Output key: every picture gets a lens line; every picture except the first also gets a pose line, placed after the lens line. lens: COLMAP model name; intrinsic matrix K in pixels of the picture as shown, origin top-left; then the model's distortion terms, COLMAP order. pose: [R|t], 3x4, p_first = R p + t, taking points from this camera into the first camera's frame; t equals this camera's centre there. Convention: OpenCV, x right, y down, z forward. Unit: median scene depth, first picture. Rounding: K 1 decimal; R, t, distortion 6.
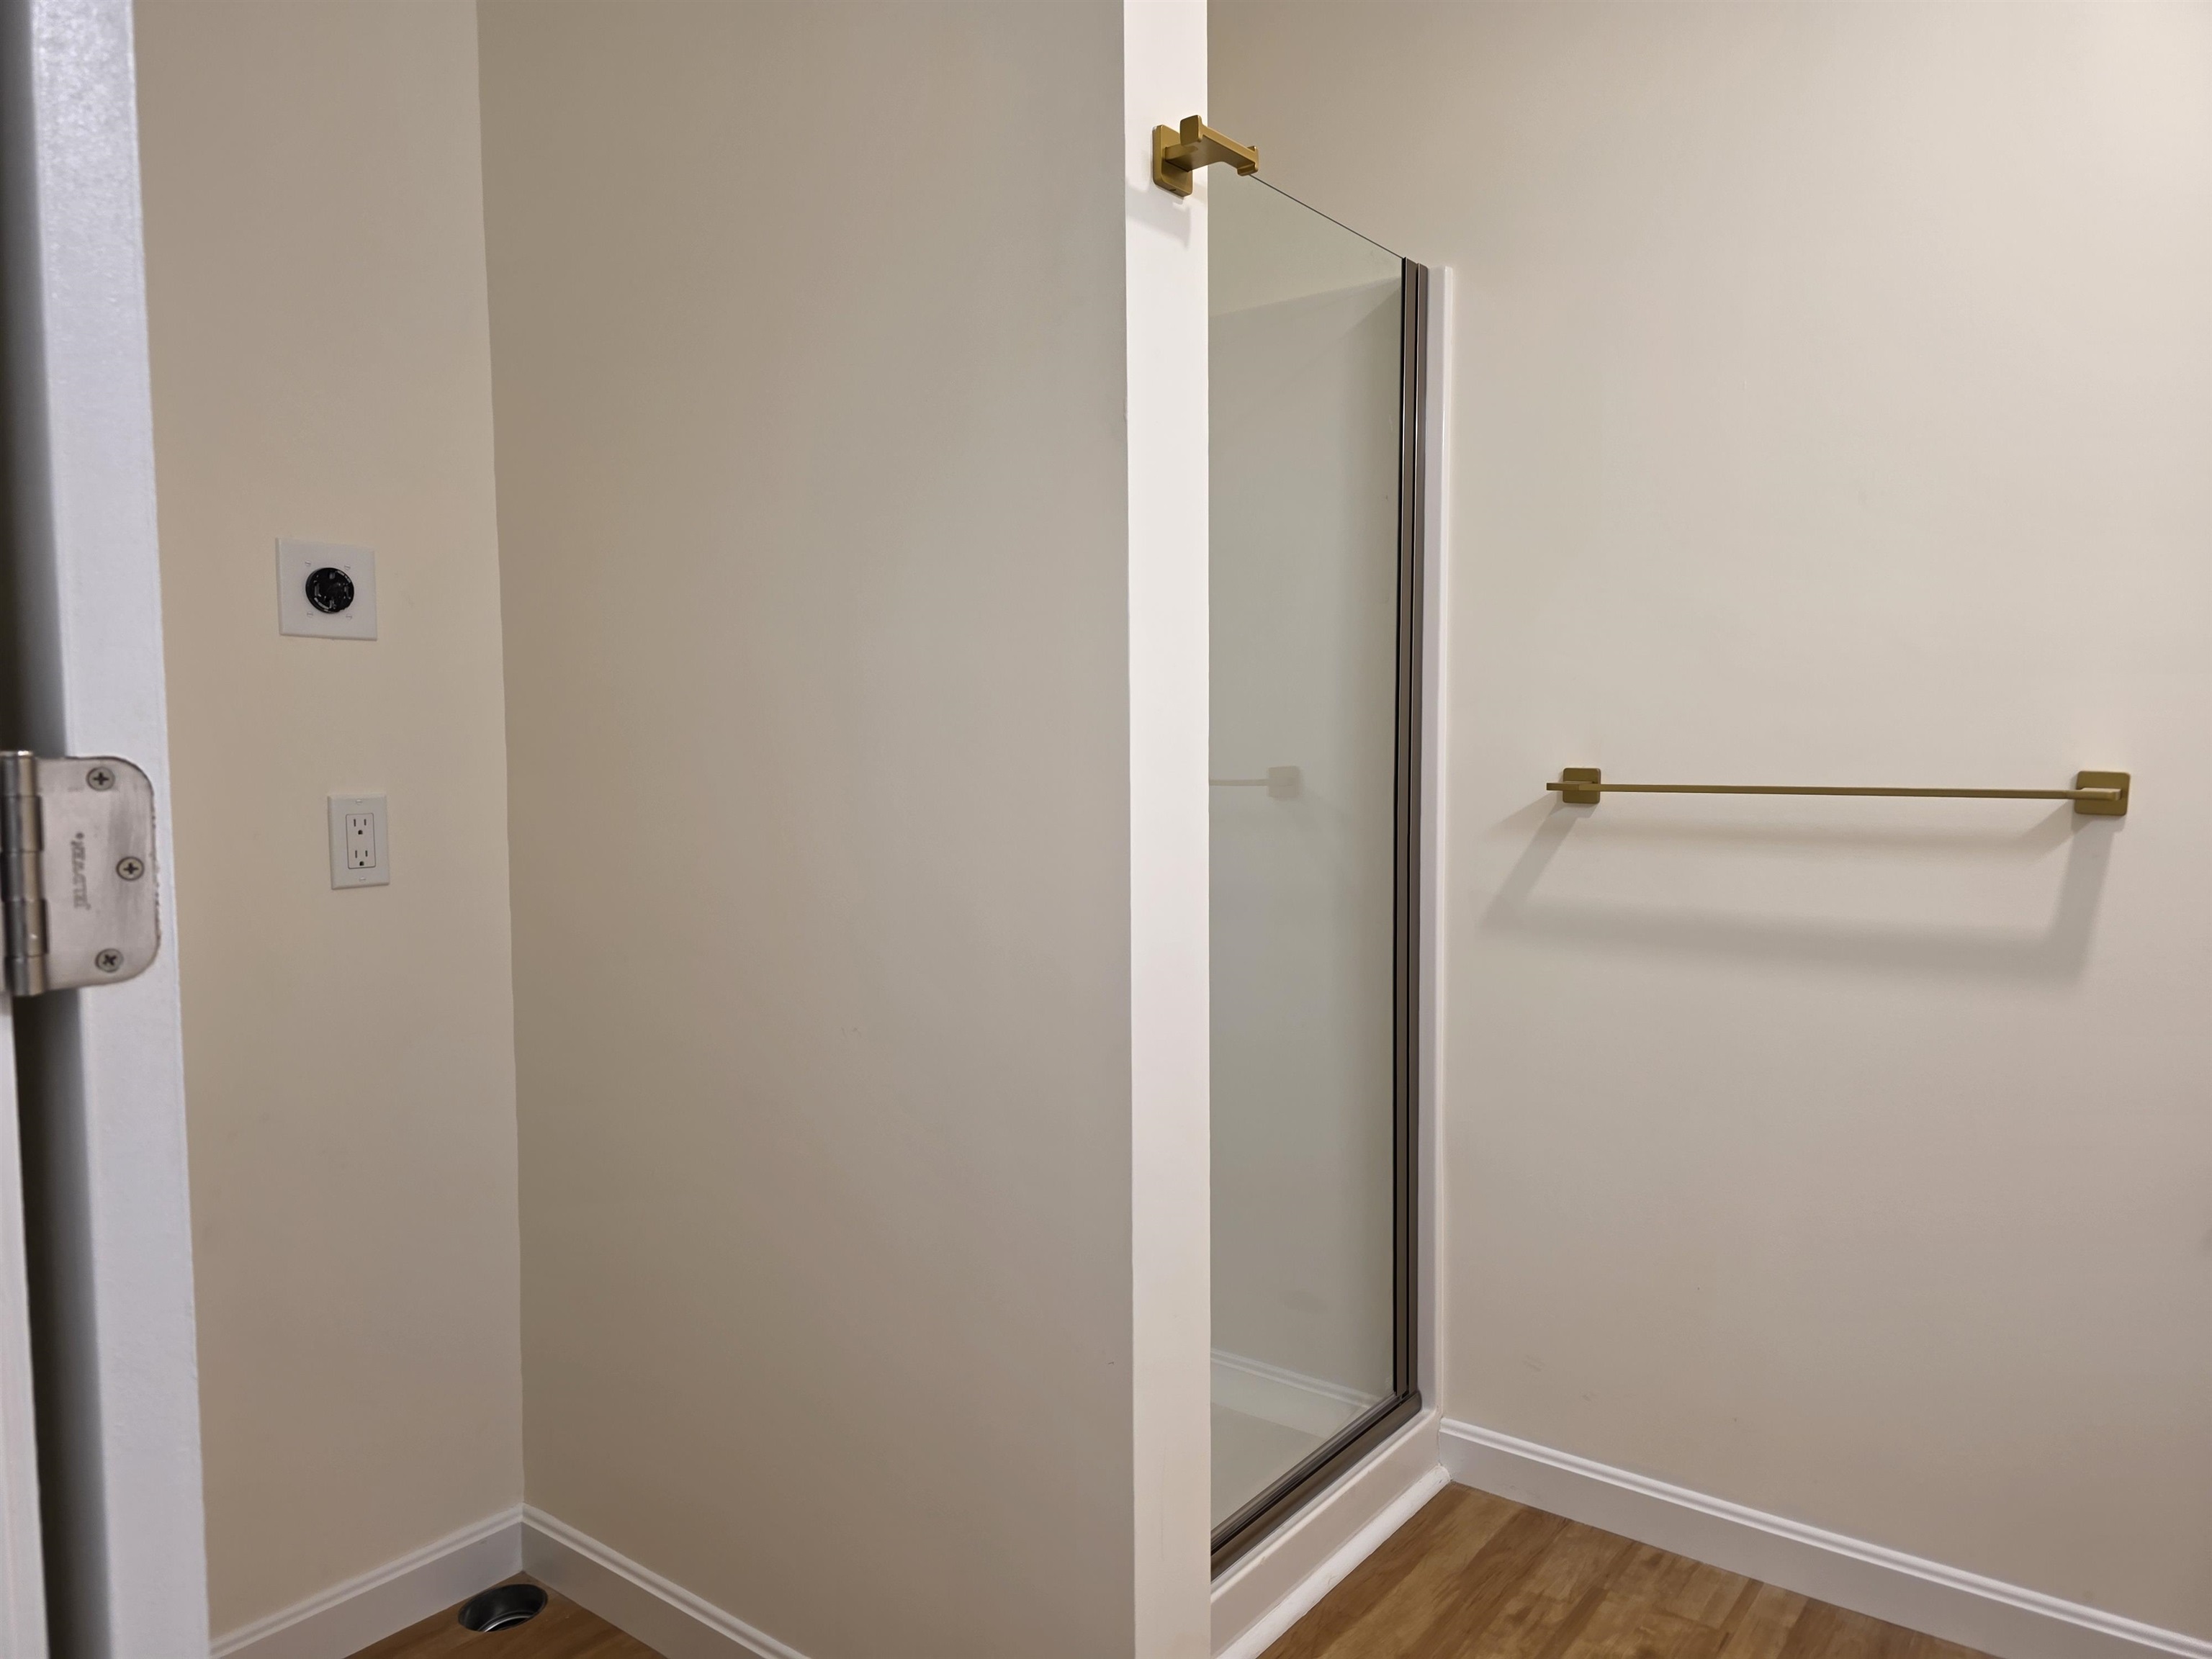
lens RADIAL K [[1502.1, 0, 1105.7], [0, 1502.1, 826.1], [0, 0, 1]] dist [0.057340, -0.029382]
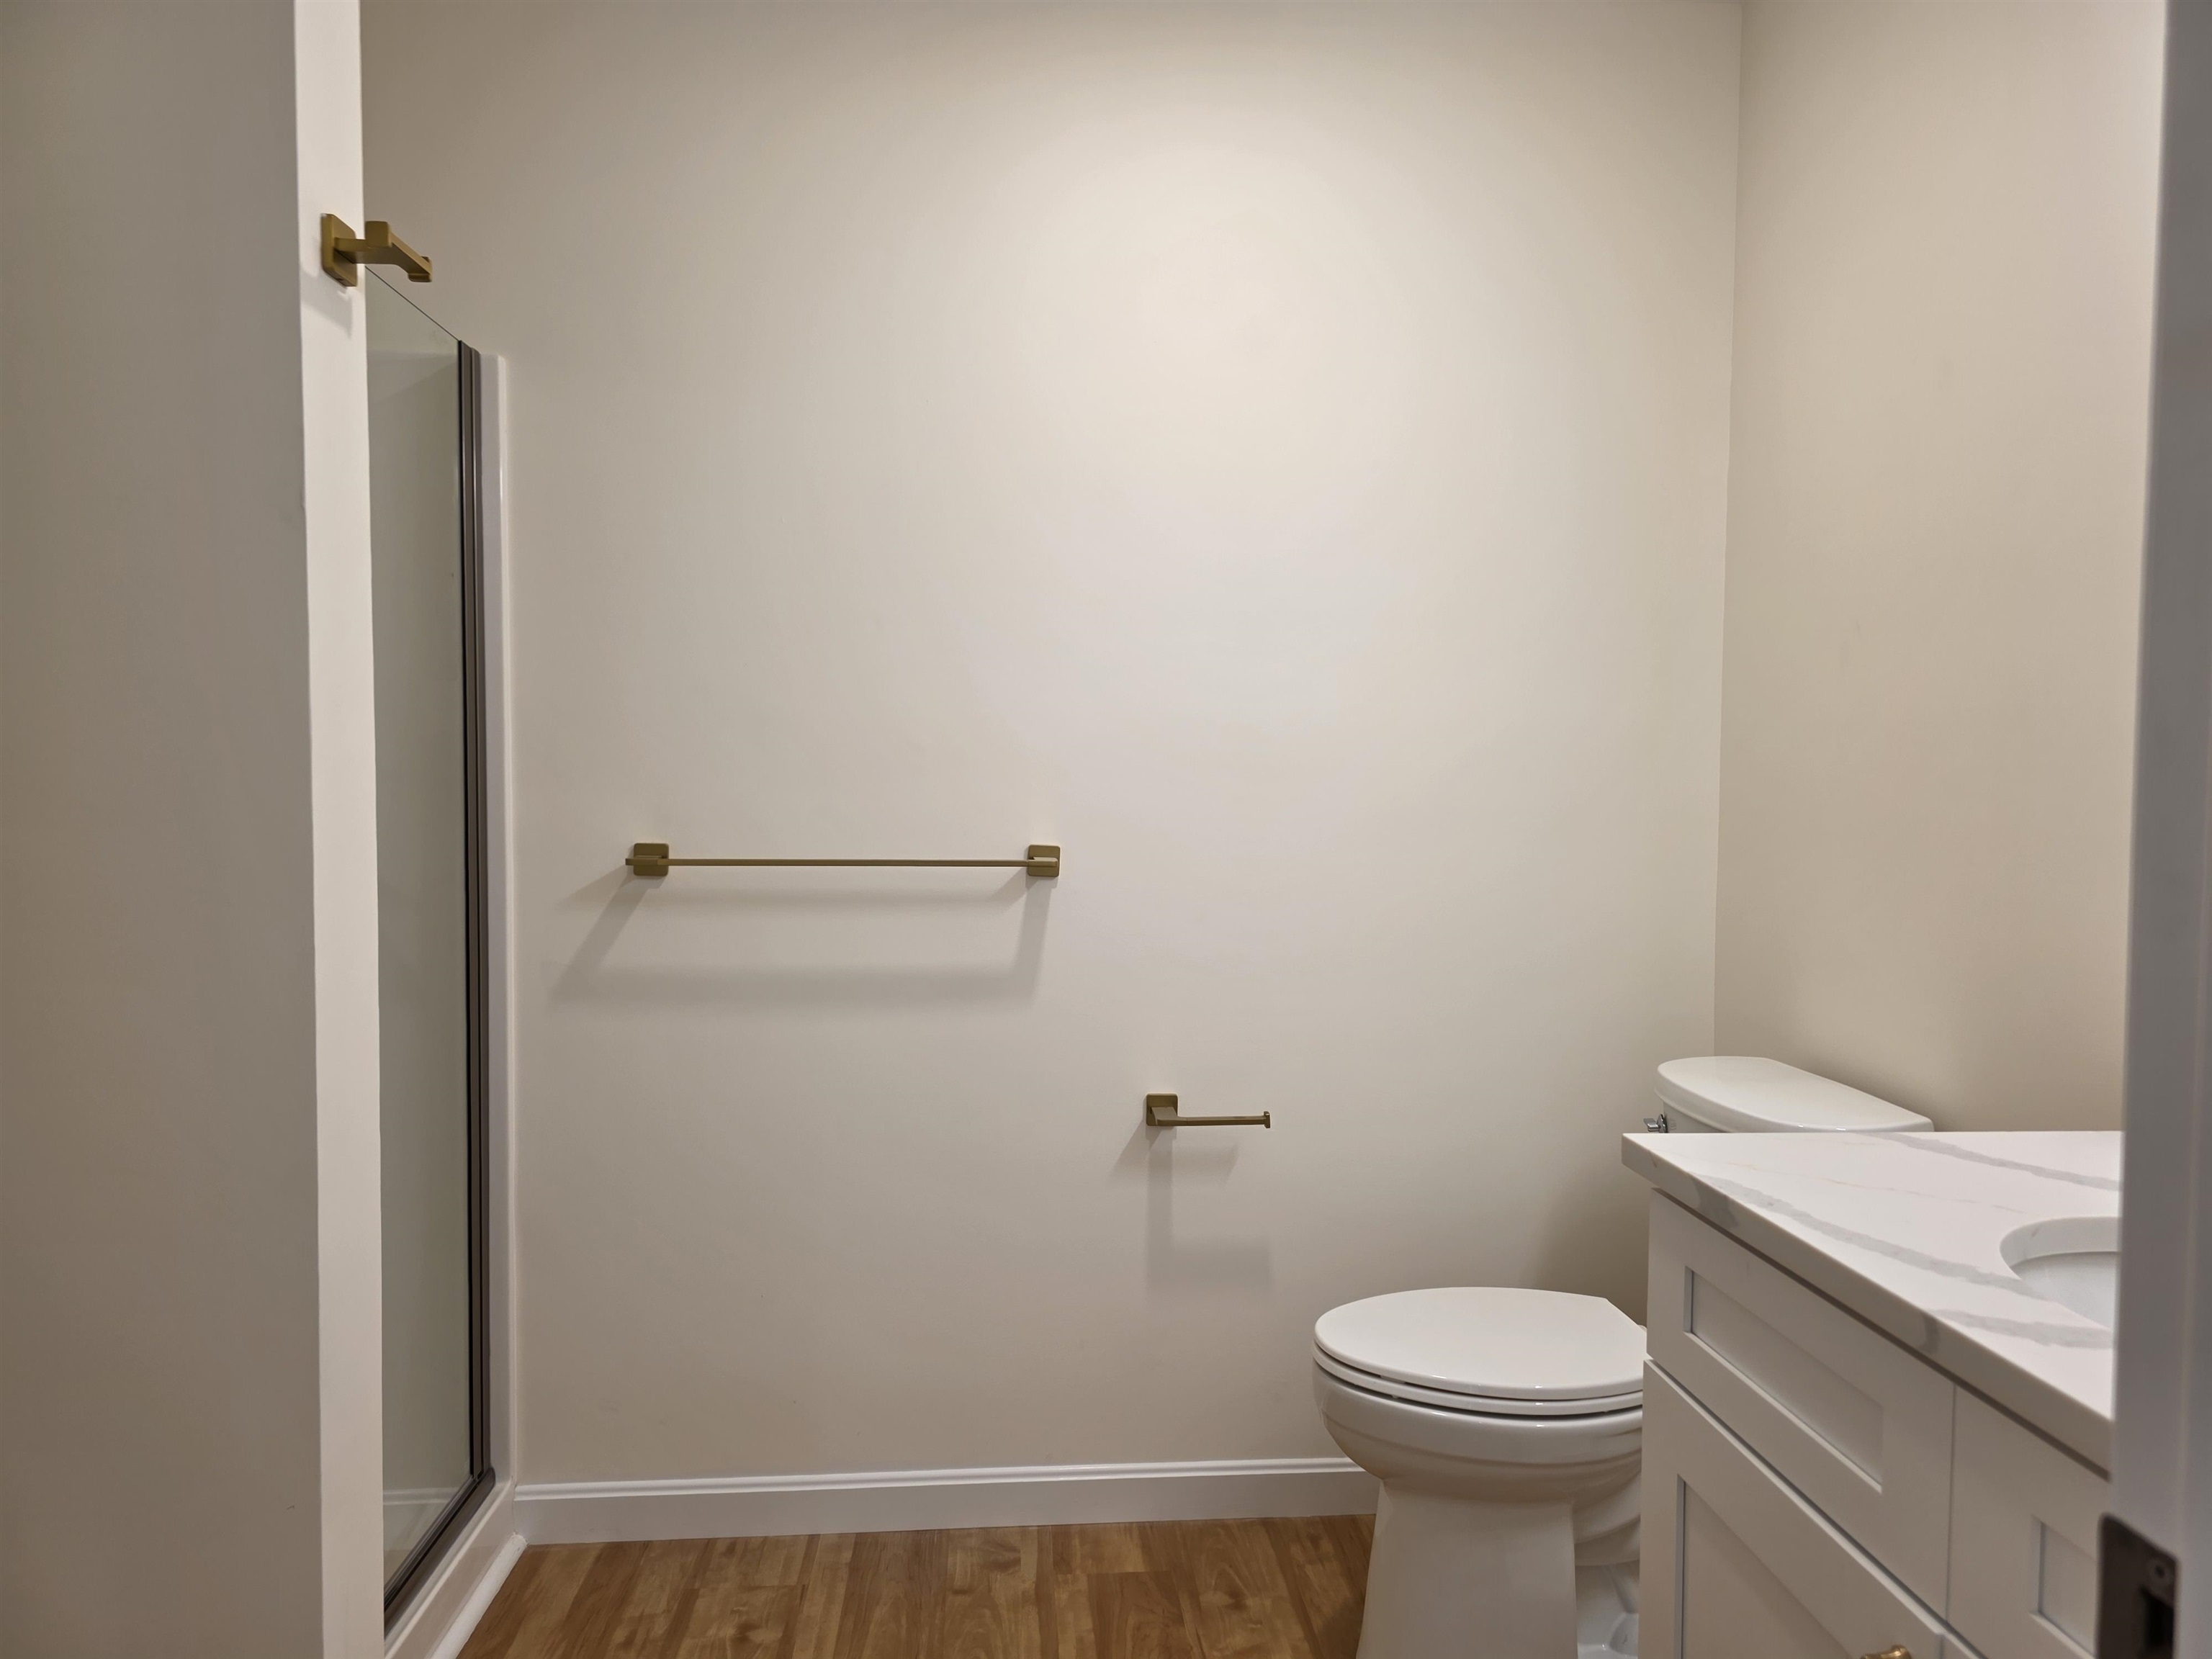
lens RADIAL K [[1502.1, 0, 1108.6], [0, 1502.1, 833.6], [0, 0, 1]] dist [0.057340, -0.029382]
pose [[0.751498, -0.013699, 0.659594, -0.168755], [0.027765, 0.999555, -0.010874, -0.026621], [-0.659151, 0.026485, 0.751544, -0.041526]]
